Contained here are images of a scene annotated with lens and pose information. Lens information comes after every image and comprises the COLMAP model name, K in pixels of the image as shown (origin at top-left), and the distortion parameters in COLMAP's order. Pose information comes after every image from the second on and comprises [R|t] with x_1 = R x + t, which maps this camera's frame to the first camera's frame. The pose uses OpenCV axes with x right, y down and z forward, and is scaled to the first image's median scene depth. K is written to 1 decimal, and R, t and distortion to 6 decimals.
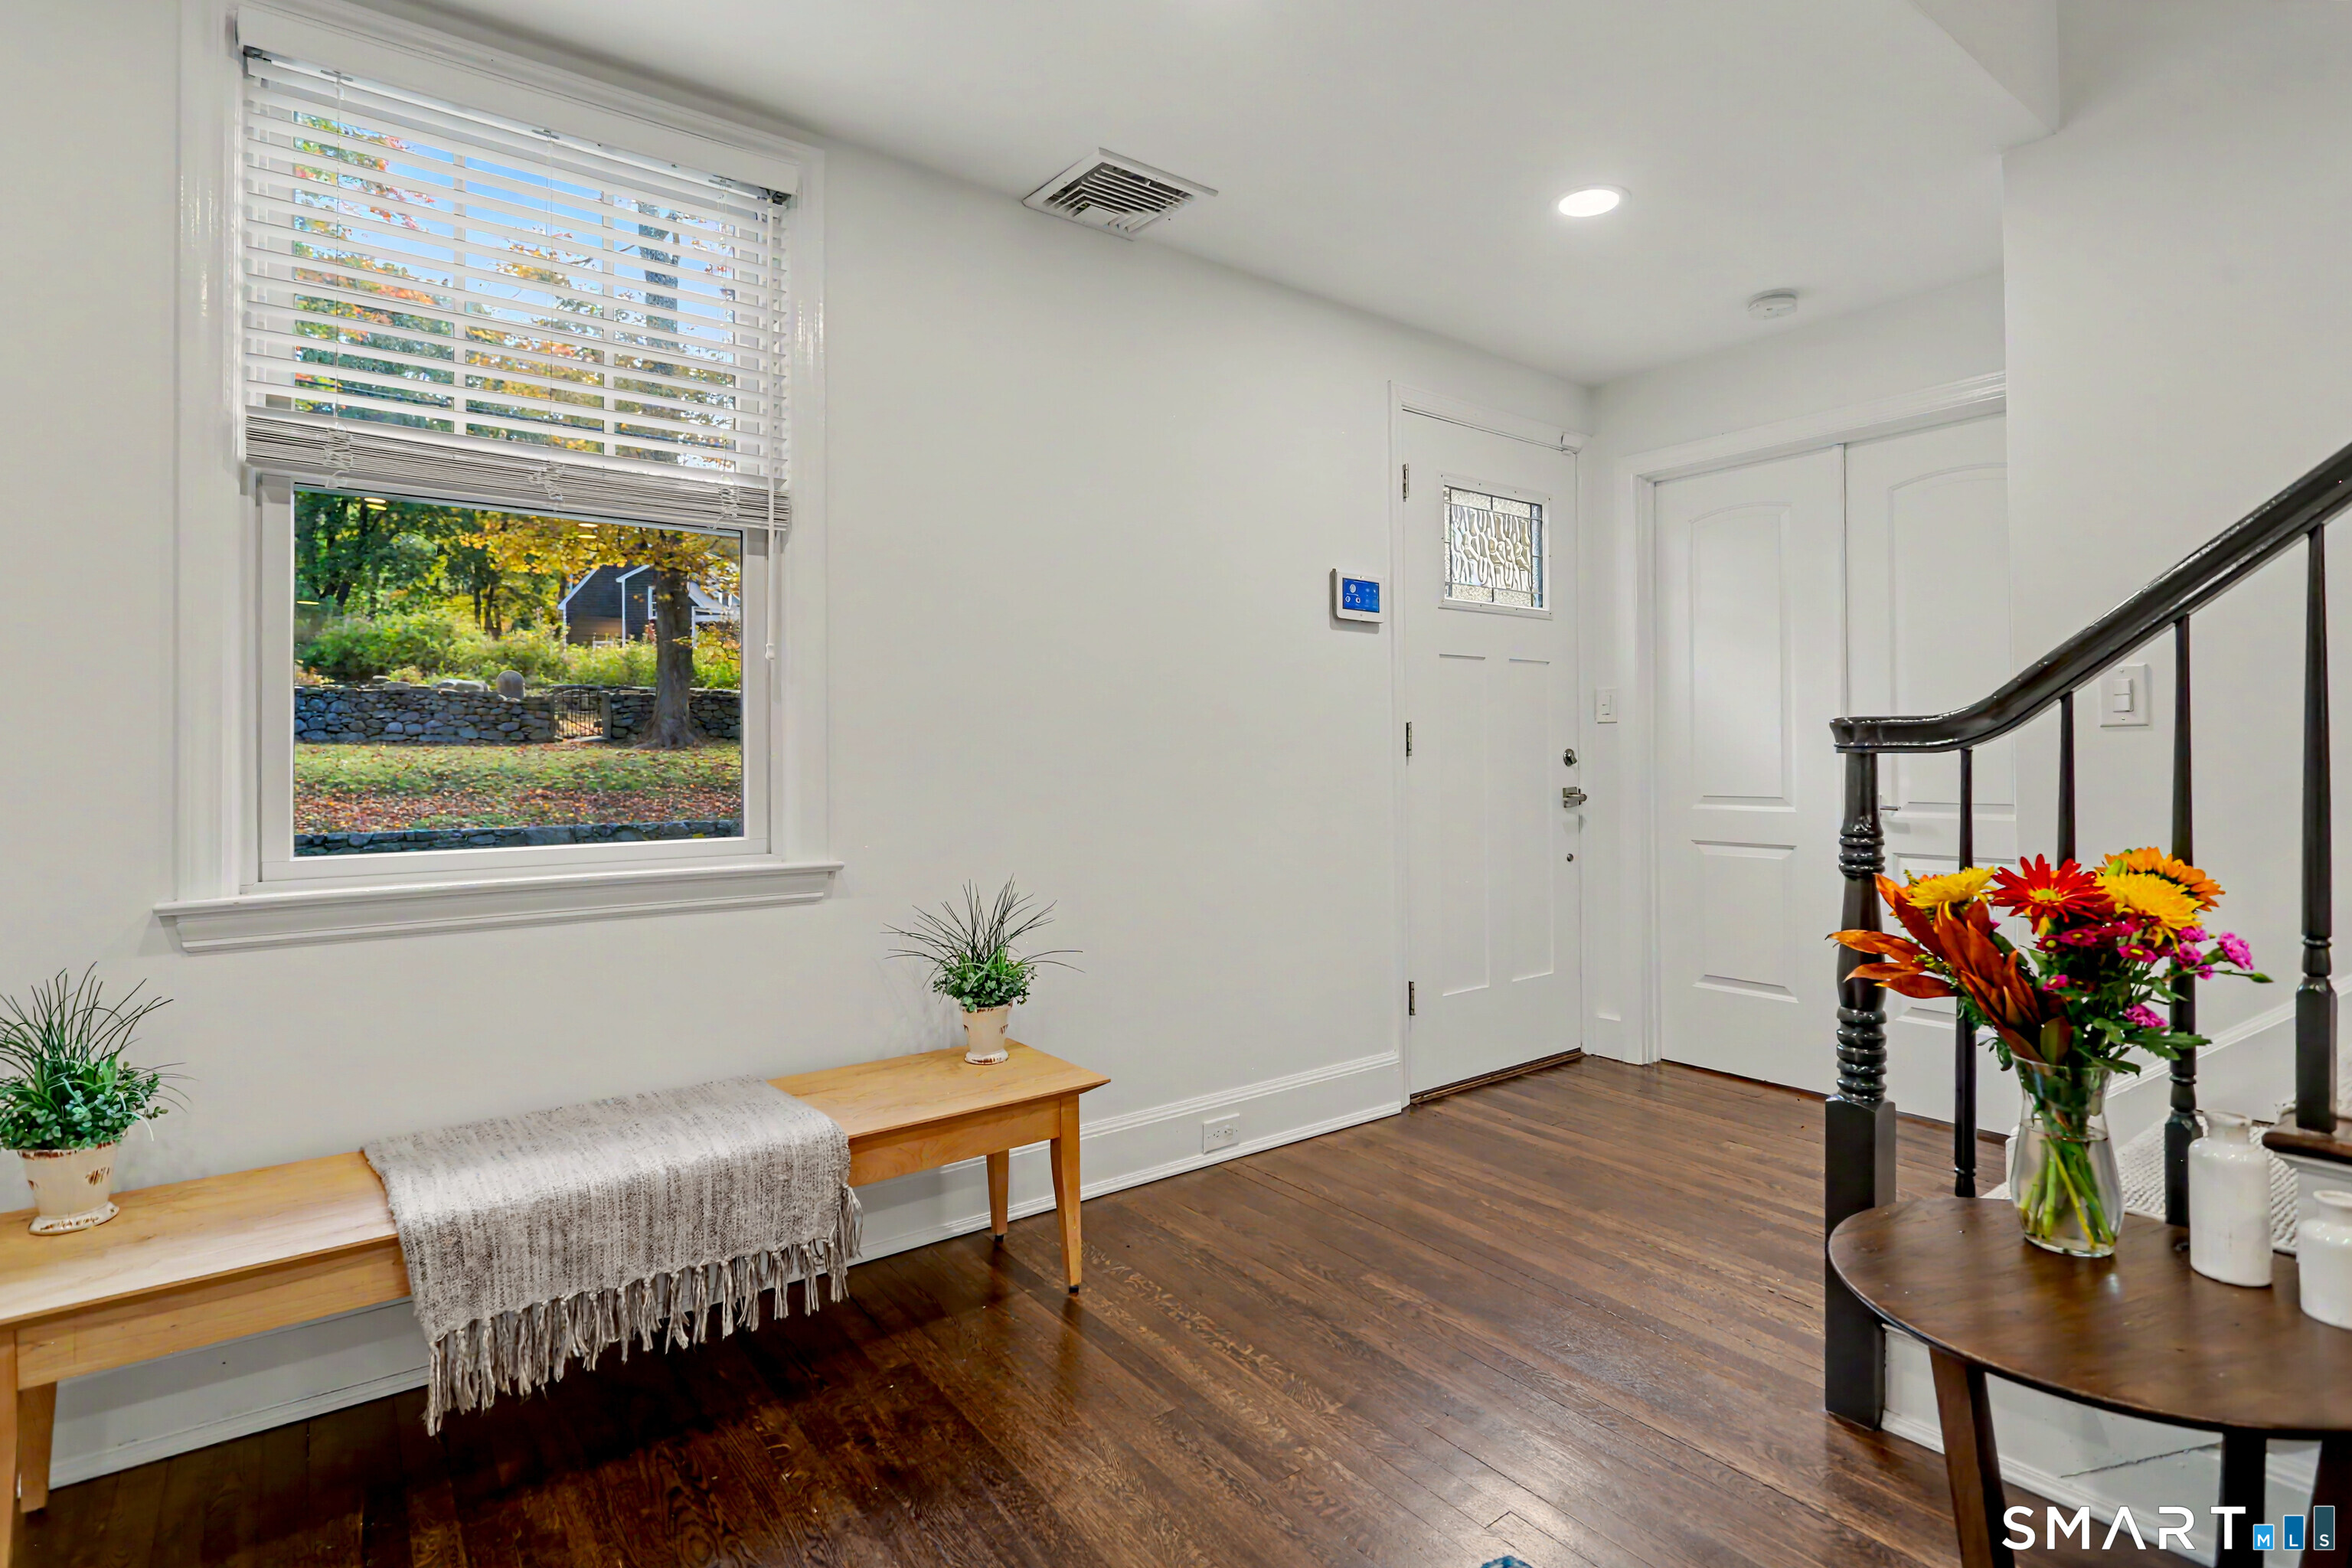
lens RADIAL K [[1132.8, 0, 1178.0], [0, 1132.8, 766.8], [0, 0, 1]] dist [-0.004272, 0.001026]
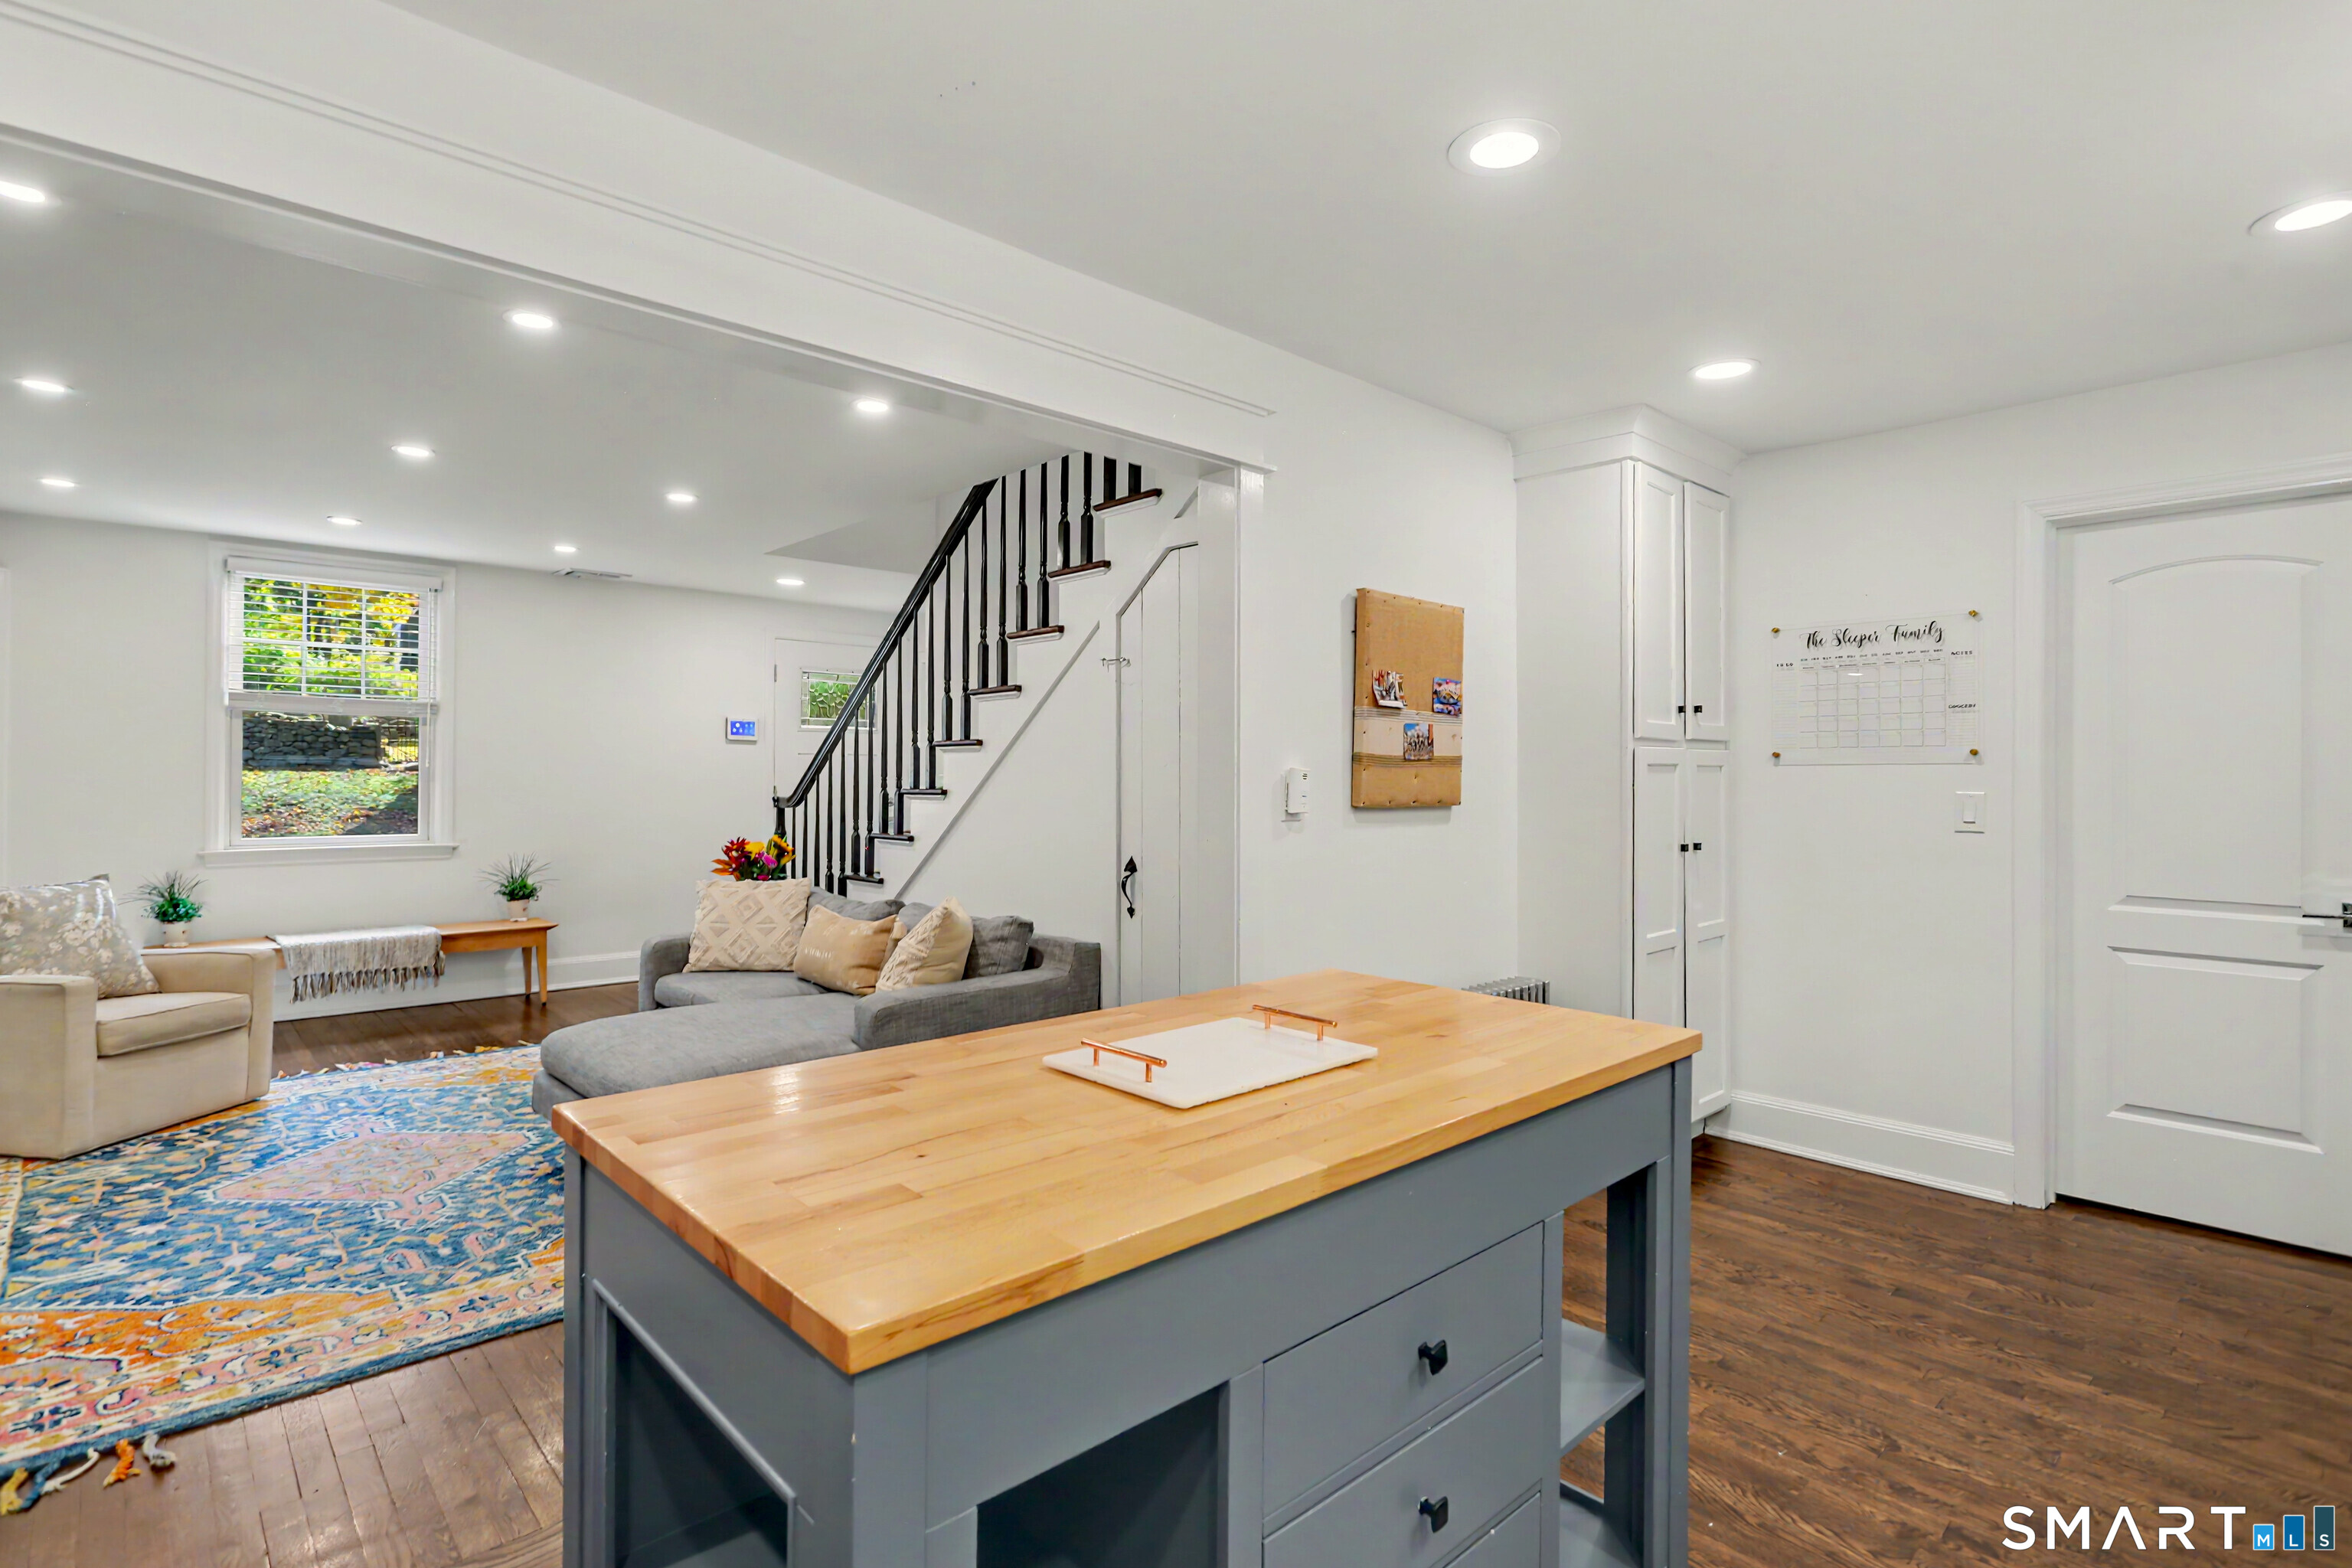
lens RADIAL K [[1132.8, 0, 1167.4], [0, 1132.8, 783.4], [0, 0, 1]] dist [-0.004272, 0.001026]
pose [[0.995191, 0.010070, 0.097432, 1.029357], [-0.009324, 0.999924, -0.008113, -0.047029], [-0.097507, 0.007165, 0.995209, -1.677137]]
